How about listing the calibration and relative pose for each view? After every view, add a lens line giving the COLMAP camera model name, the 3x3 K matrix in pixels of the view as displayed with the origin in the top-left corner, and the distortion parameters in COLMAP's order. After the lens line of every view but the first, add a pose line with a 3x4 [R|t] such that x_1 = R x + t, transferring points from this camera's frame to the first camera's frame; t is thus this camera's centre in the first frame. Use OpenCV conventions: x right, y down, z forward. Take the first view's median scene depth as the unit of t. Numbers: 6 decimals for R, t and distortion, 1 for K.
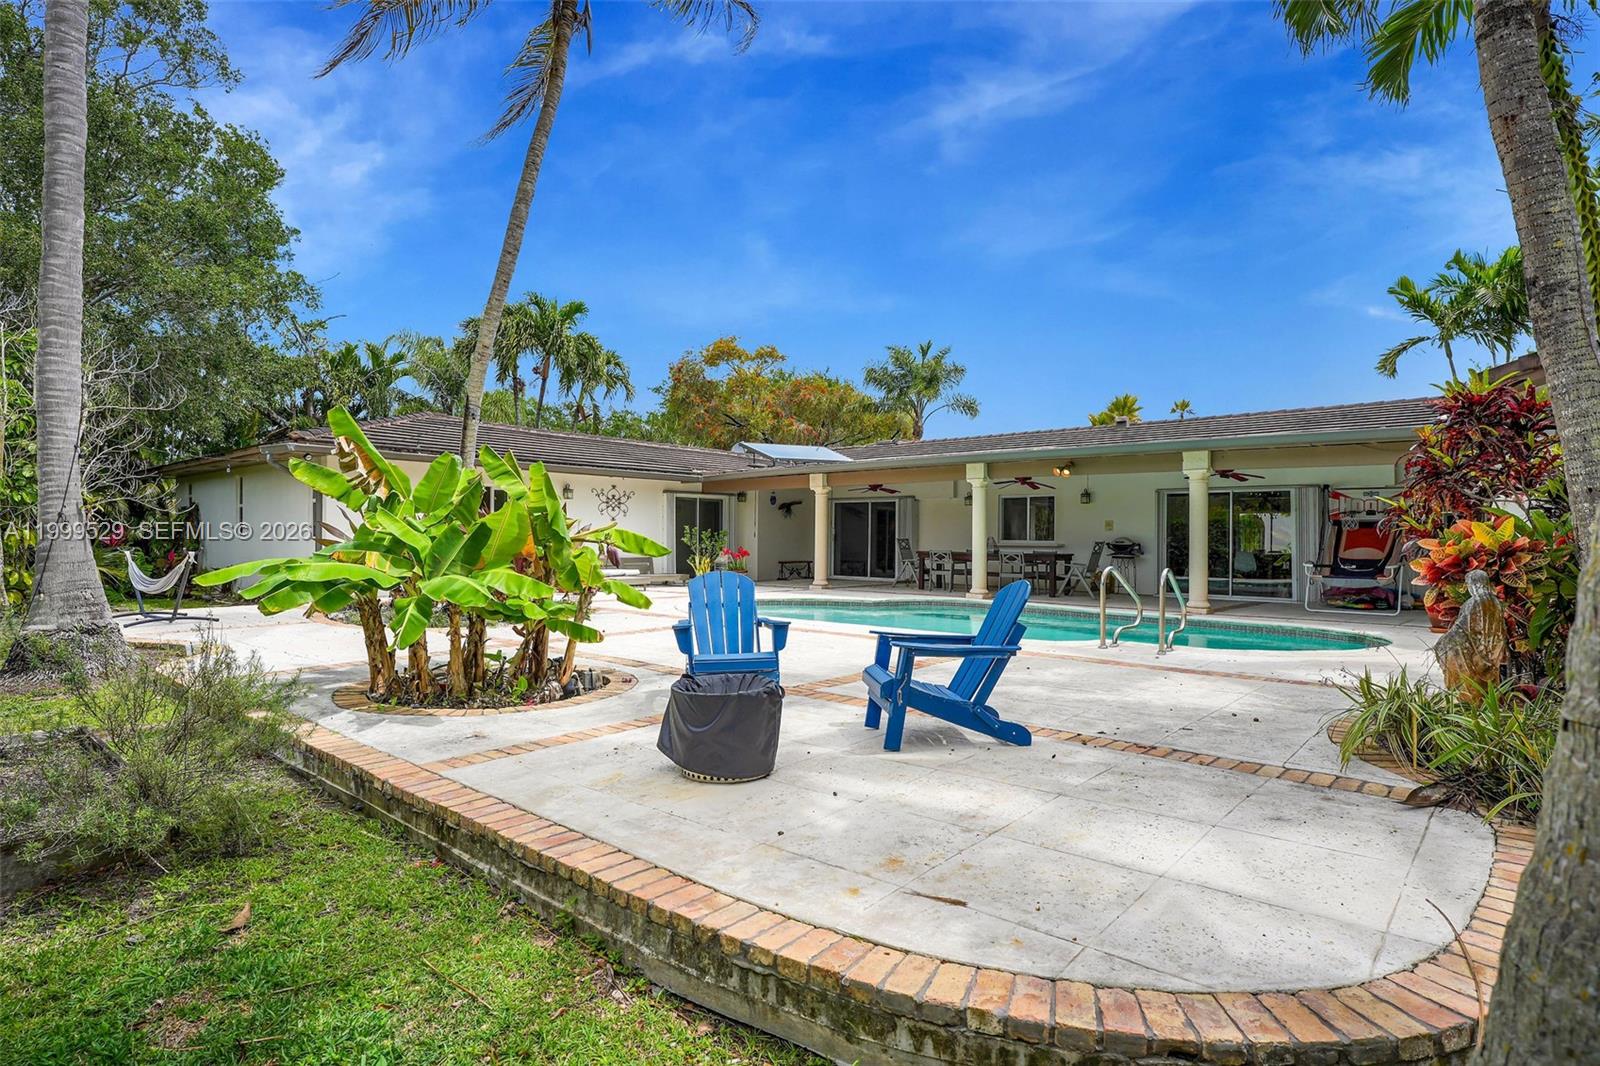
lens RADIAL K [[870.8, 0, 800.2], [0, 870.8, 534.7], [0, 0, 1]] dist [0.002907, -0.001167]
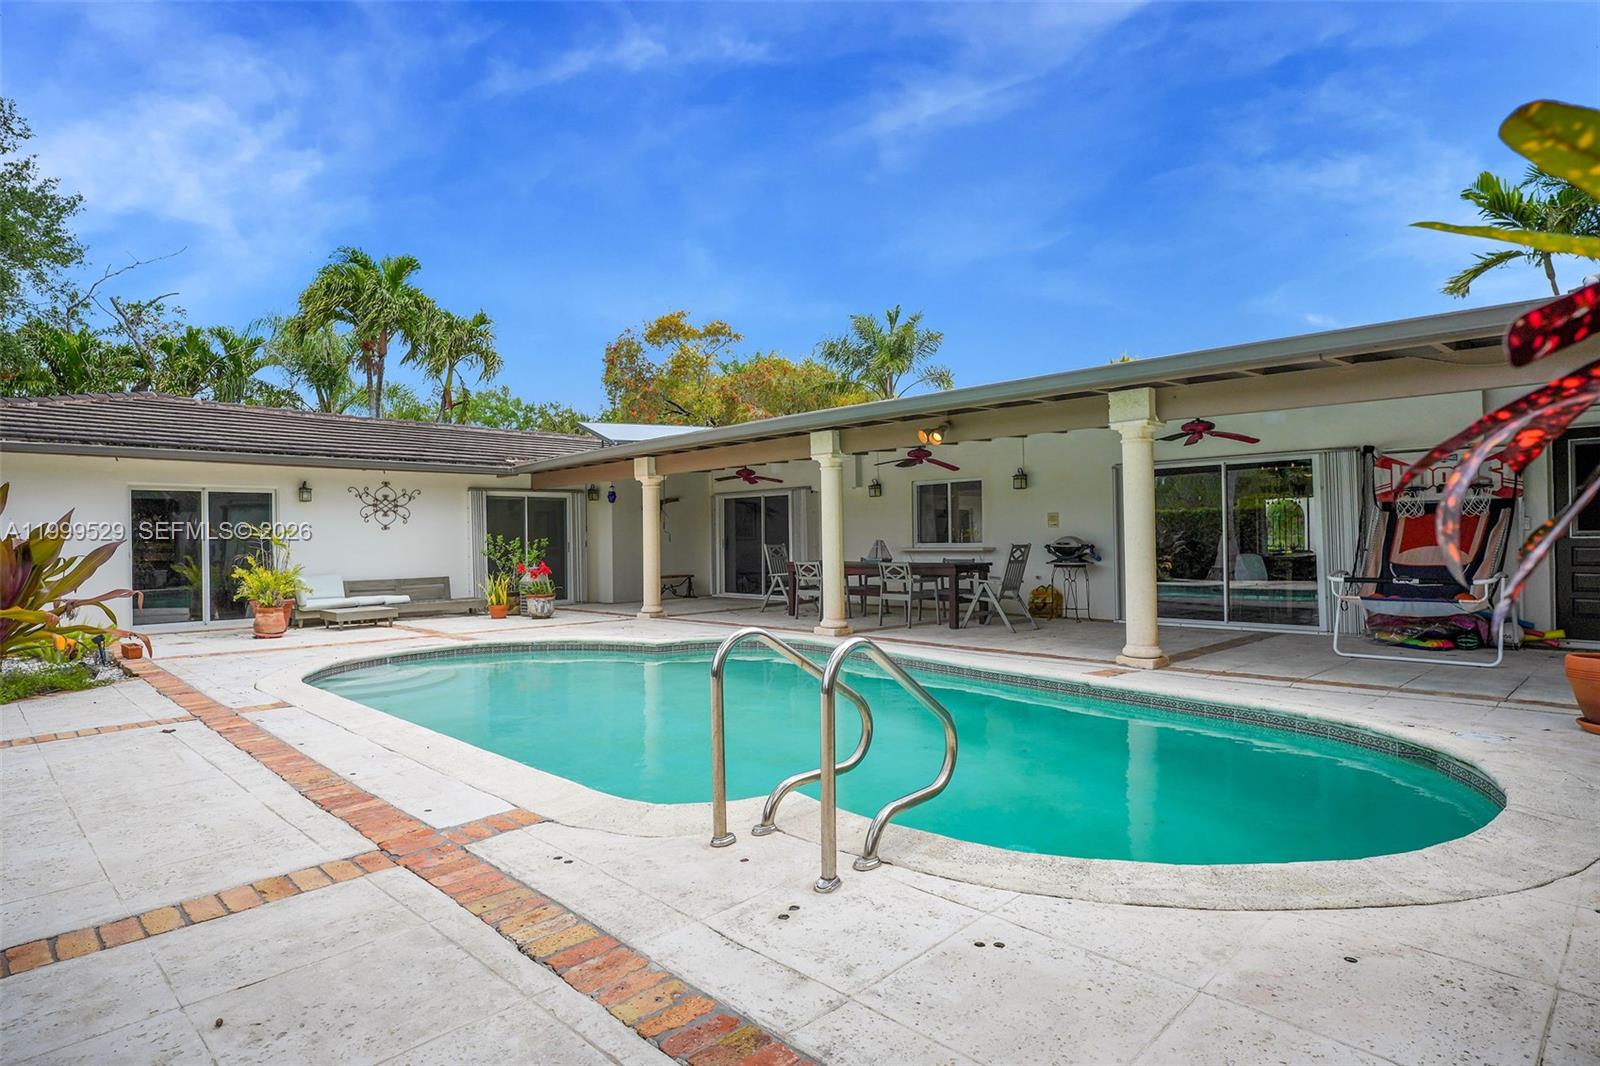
lens RADIAL K [[870.8, 0, 799.9], [0, 870.8, 532.2], [0, 0, 1]] dist [0.002907, -0.001167]
pose [[0.997906, -0.024204, -0.059984, 0.181421], [0.024002, 0.999704, -0.004072, -0.002276], [0.060064, 0.002624, 0.998191, 0.274685]]
